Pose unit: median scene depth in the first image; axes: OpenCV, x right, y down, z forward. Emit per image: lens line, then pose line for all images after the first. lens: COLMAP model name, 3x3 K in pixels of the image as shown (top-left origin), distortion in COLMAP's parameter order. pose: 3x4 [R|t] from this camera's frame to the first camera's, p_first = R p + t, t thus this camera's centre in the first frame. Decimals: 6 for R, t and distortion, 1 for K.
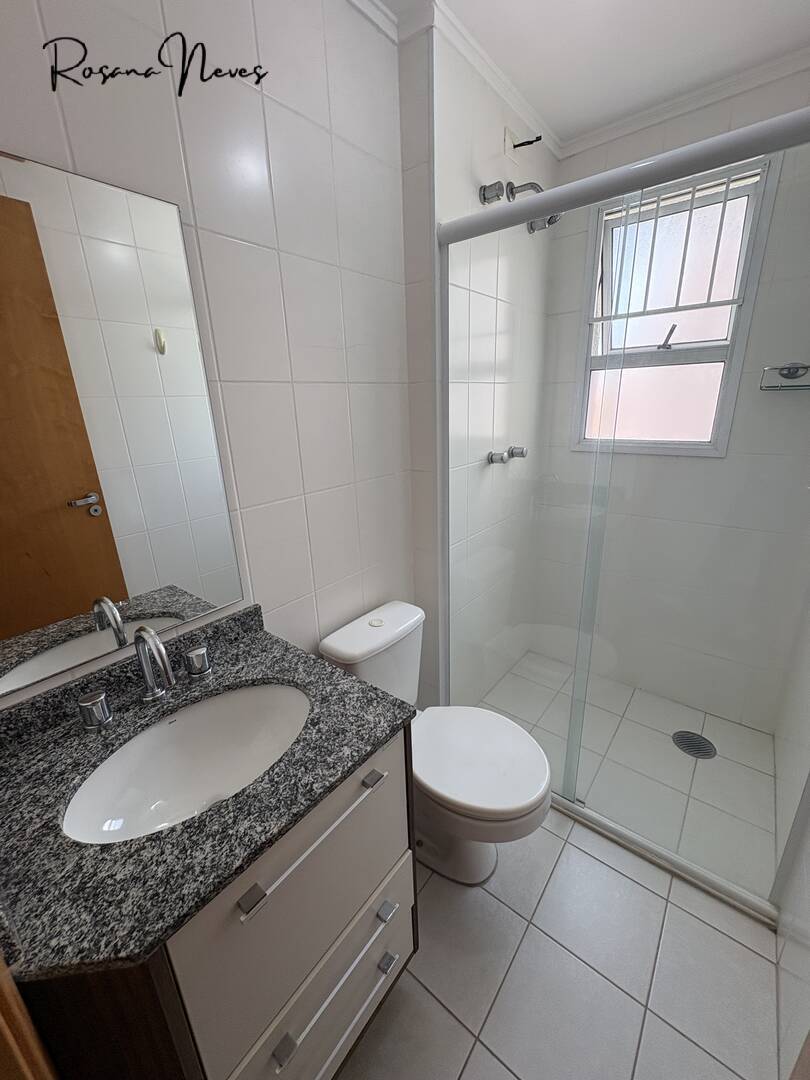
lens RADIAL K [[430.2, 0, 405.0], [0, 430.2, 540.0], [0, 0, 1]] dist [-0.000054, 0.000091]
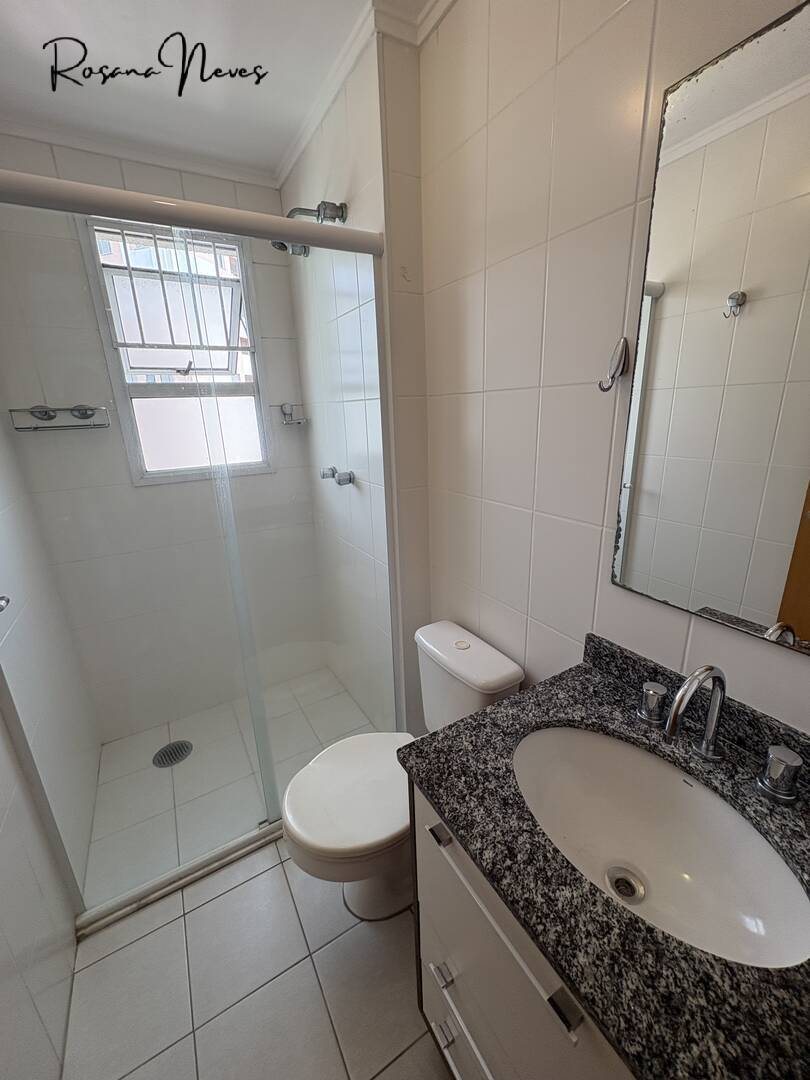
lens RADIAL K [[430.2, 0, 405.0], [0, 430.2, 540.0], [0, 0, 1]] dist [-0.000054, 0.000091]
pose [[0.361315, -0.249982, 0.898310, -0.326154], [0.319580, 0.938242, 0.132554, -0.070124], [-0.875968, 0.239188, 0.418890, 0.248541]]
